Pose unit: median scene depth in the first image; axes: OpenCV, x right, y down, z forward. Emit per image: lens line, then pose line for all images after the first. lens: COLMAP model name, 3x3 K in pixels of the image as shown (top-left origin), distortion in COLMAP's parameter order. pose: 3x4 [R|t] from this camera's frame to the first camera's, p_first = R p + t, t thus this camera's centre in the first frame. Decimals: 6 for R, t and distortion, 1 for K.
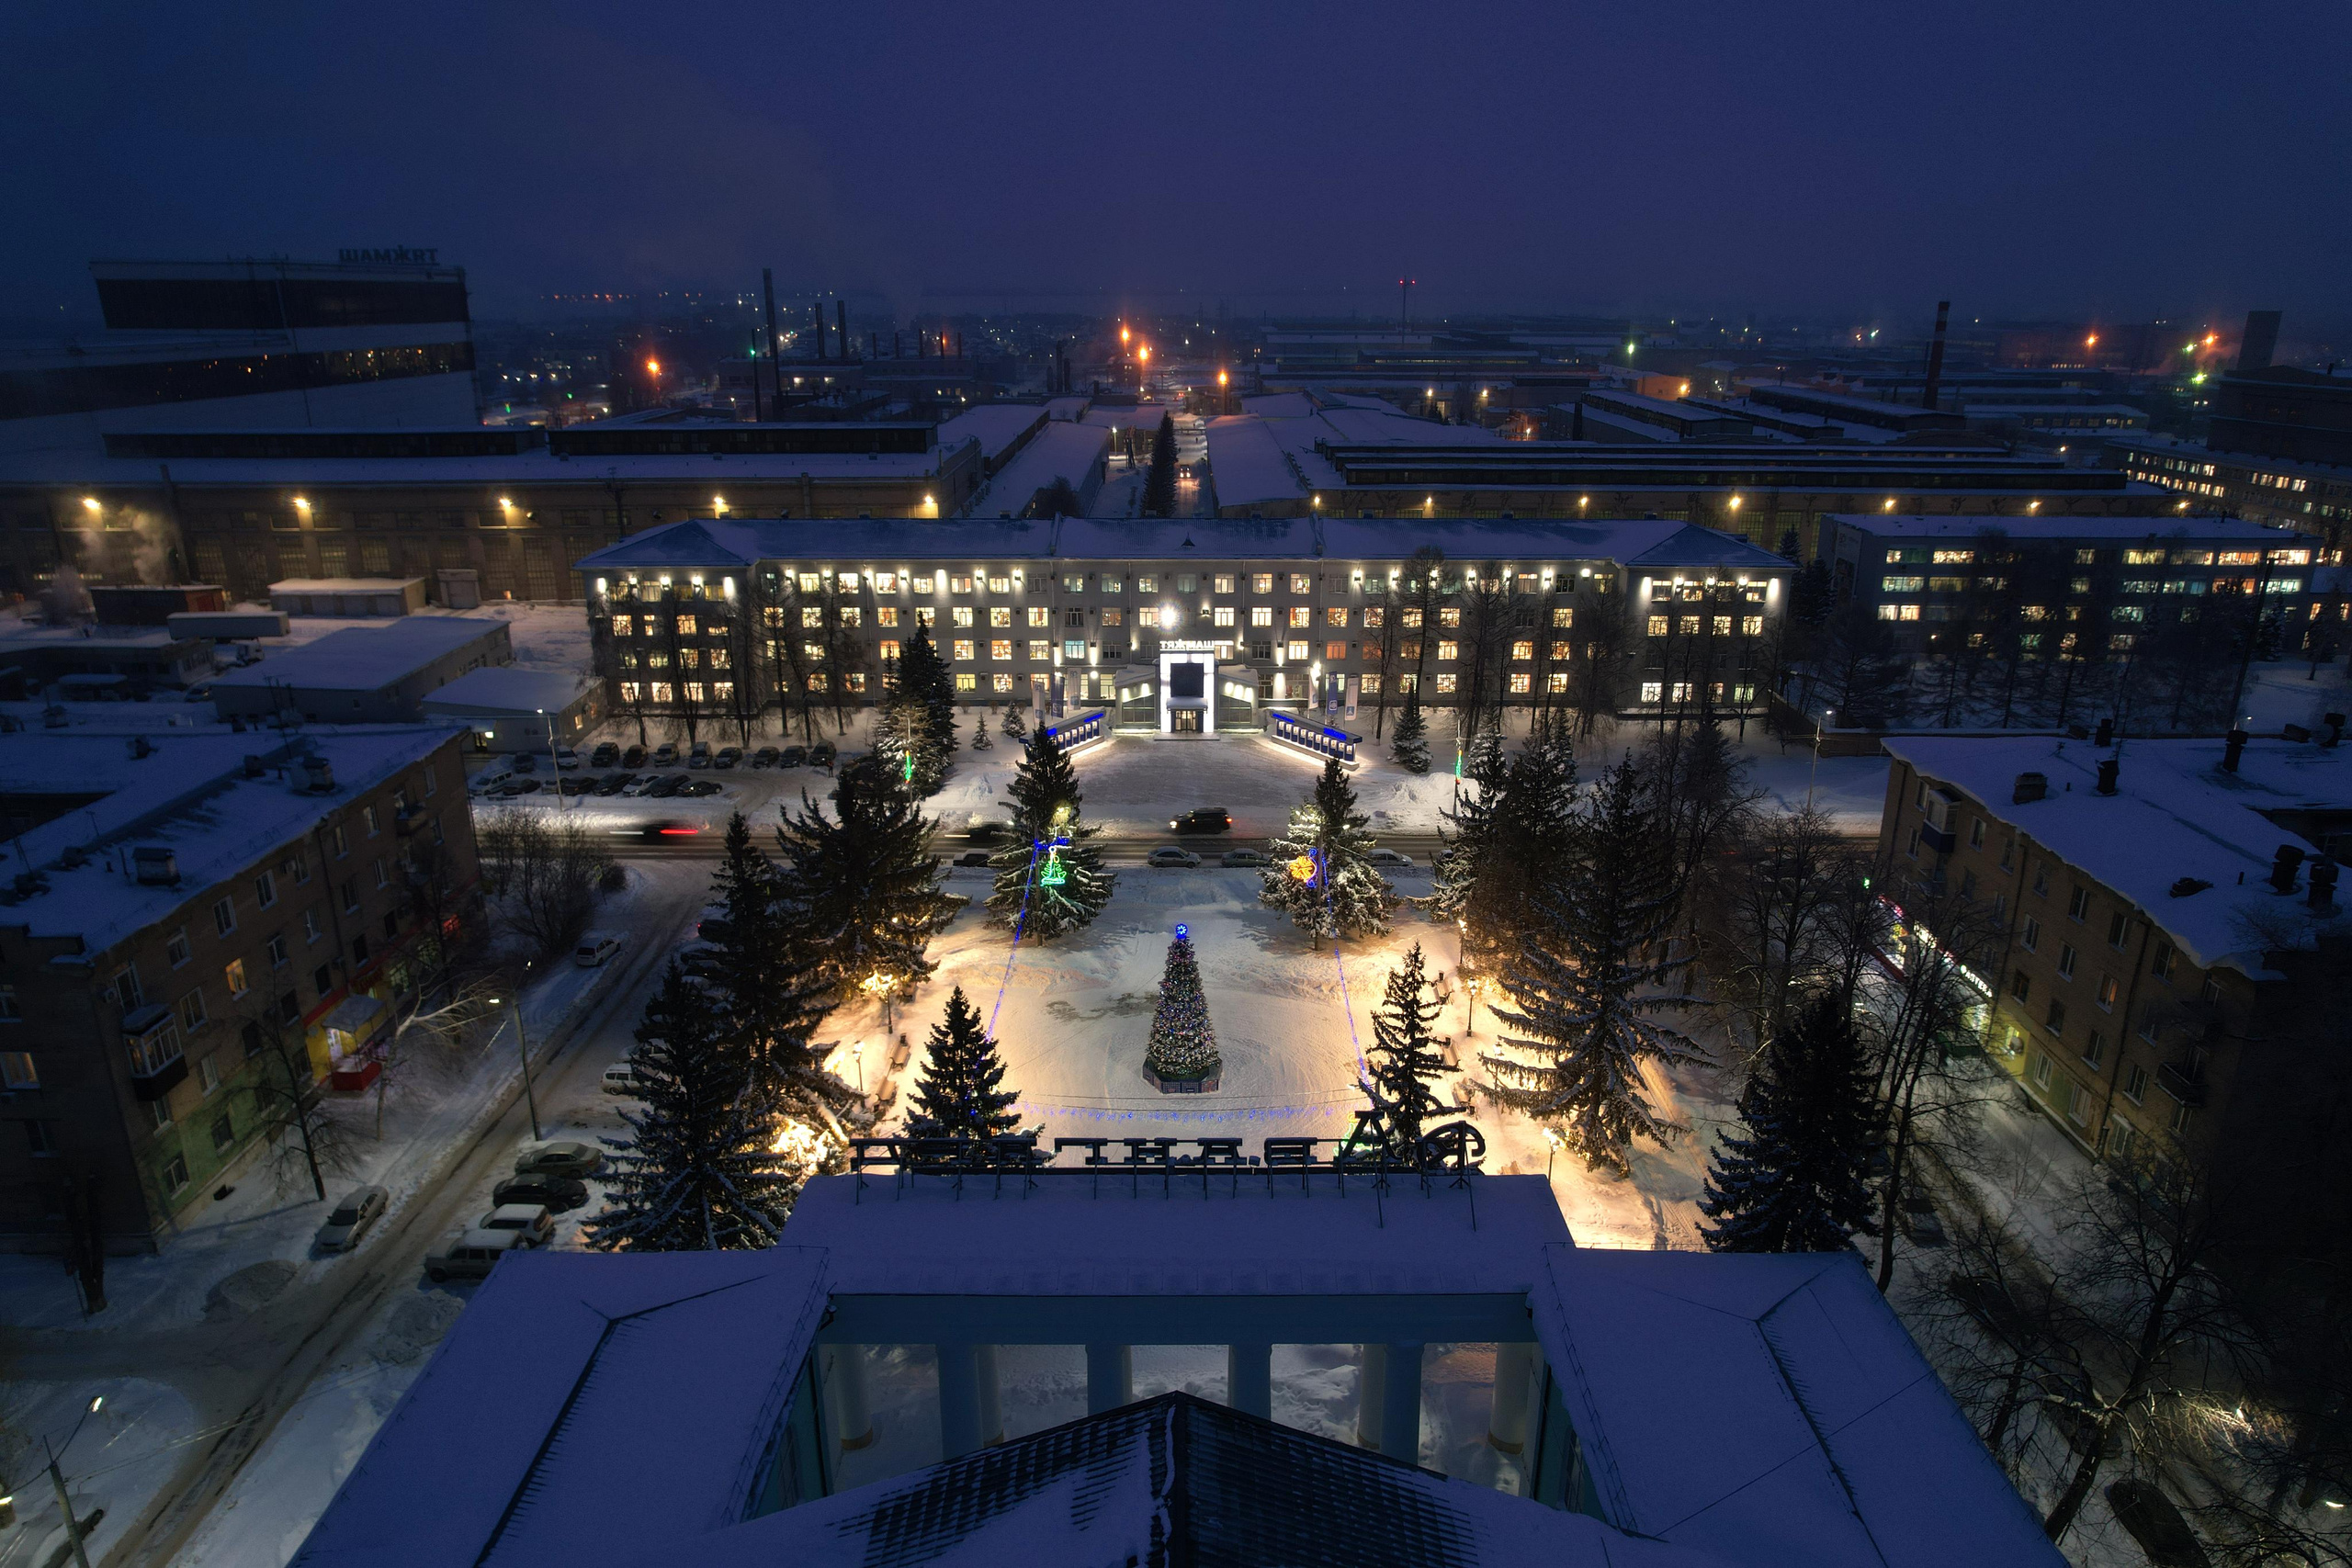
lens RADIAL K [[1515.5, 0, 1173.3], [0, 1515.5, 785.2], [0, 0, 1]] dist [0.006774, 0.002870]
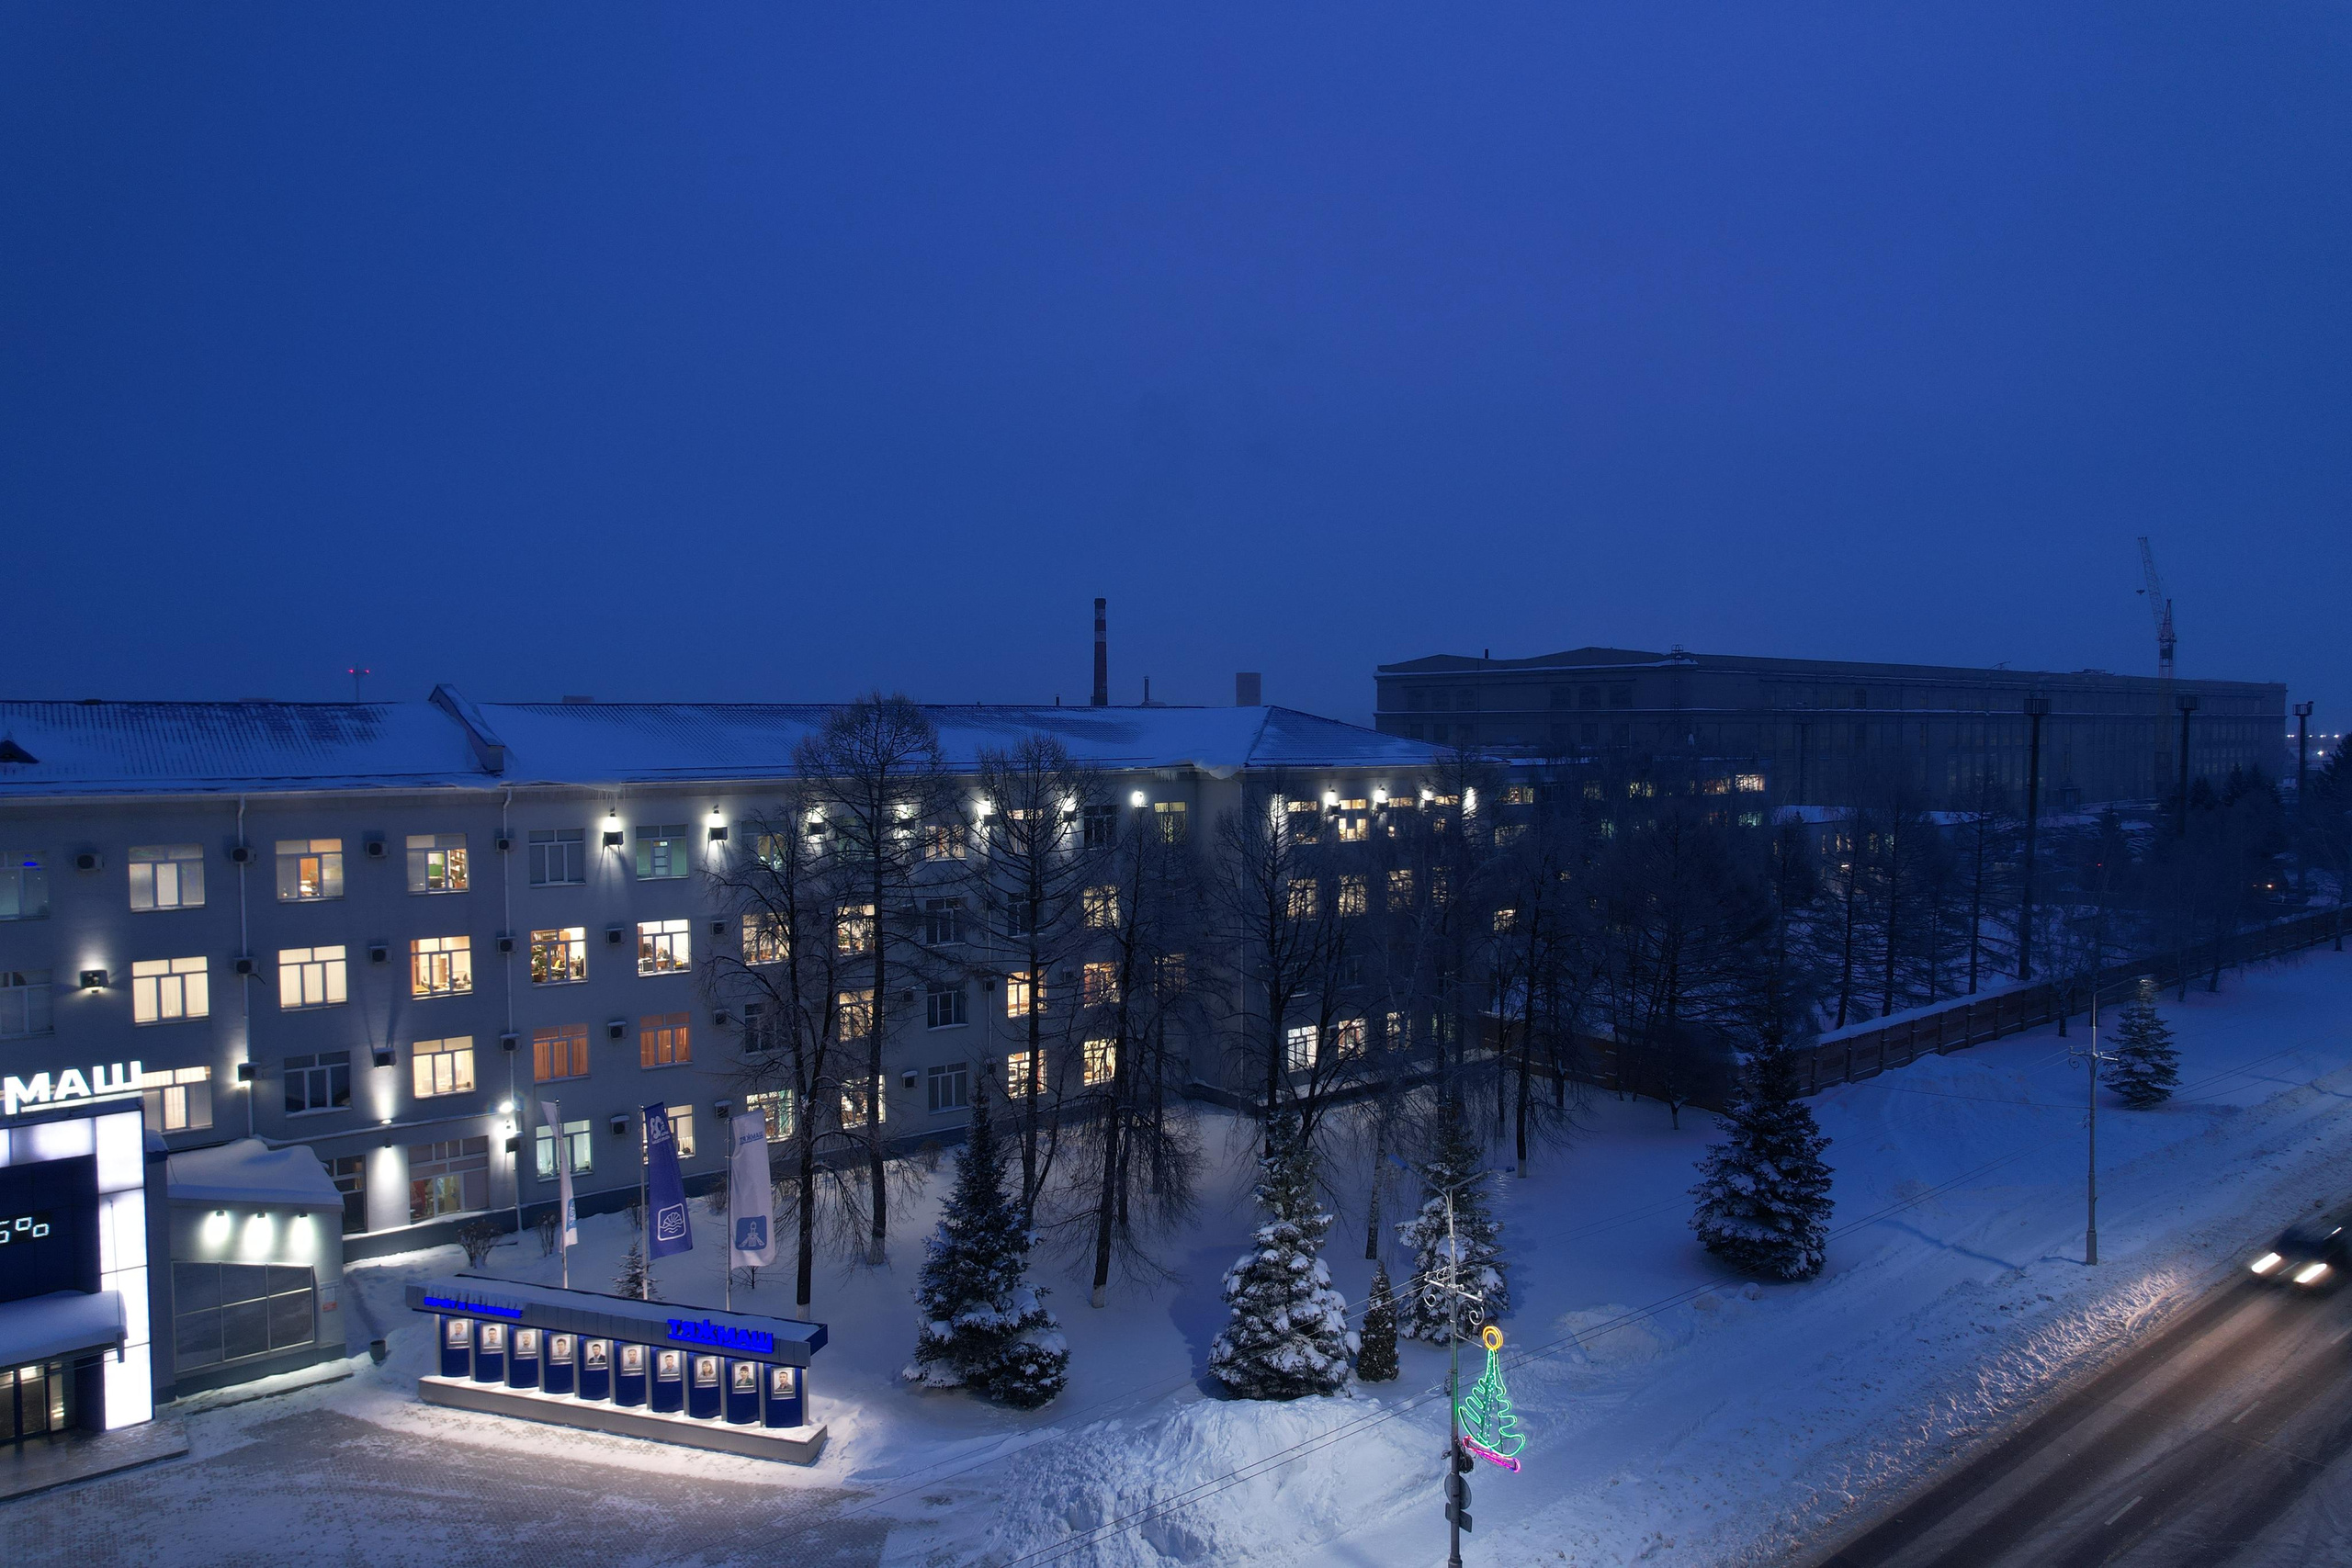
lens RADIAL K [[1515.5, 0, 1166.2], [0, 1515.5, 797.1], [0, 0, 1]] dist [0.006774, 0.002870]
pose [[0.799066, -0.034403, 0.600258, 0.011723], [0.190431, 0.961444, -0.198398, -0.050663], [-0.570288, 0.272841, 0.774809, 0.648716]]
